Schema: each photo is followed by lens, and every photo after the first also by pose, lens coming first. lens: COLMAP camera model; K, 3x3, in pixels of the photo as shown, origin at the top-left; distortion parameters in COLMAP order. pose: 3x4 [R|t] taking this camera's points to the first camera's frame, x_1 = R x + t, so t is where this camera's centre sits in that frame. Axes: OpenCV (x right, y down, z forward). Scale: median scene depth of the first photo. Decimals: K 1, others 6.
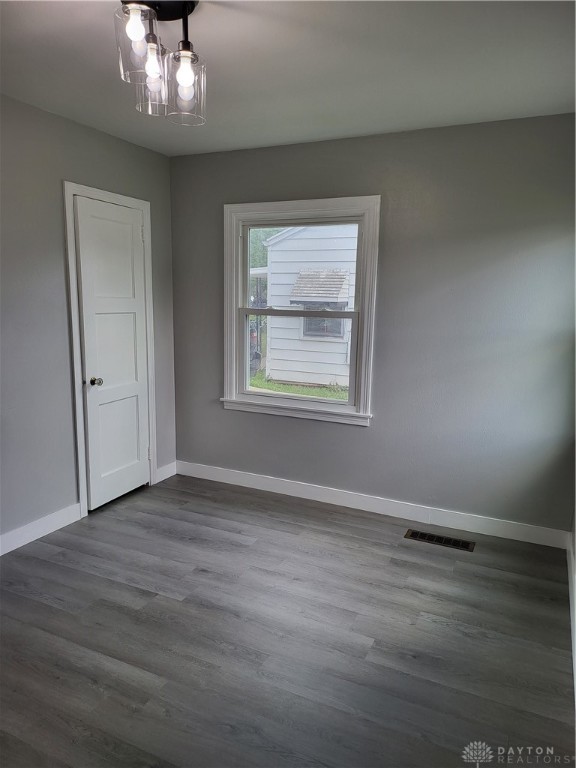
lens RADIAL K [[545.3, 0, 288.0], [0, 545.3, 384.0], [0, 0, 1]] dist [0.048546, -0.005775]
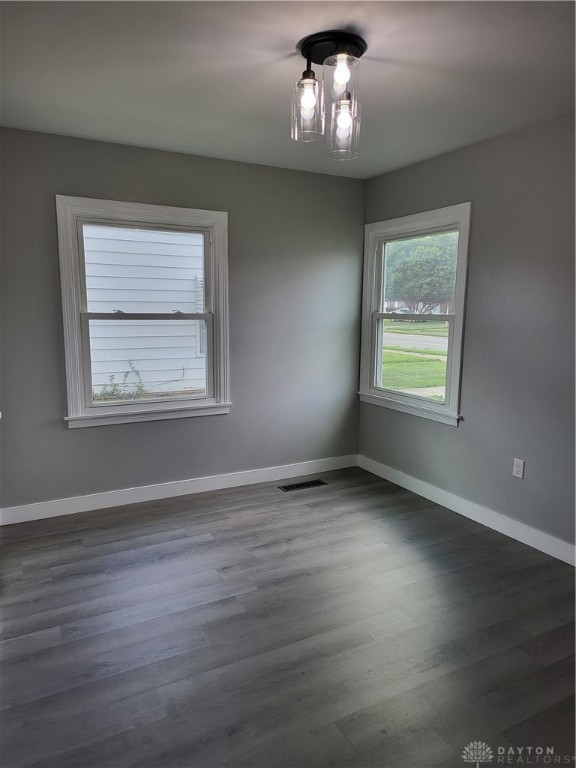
lens RADIAL K [[545.3, 0, 288.0], [0, 545.3, 384.0], [0, 0, 1]] dist [0.048546, -0.005775]
pose [[0.579980, -0.131132, 0.804008, -0.703937], [0.133576, 0.988909, 0.064933, -0.041160], [-0.803605, 0.069736, 0.591063, 0.225158]]
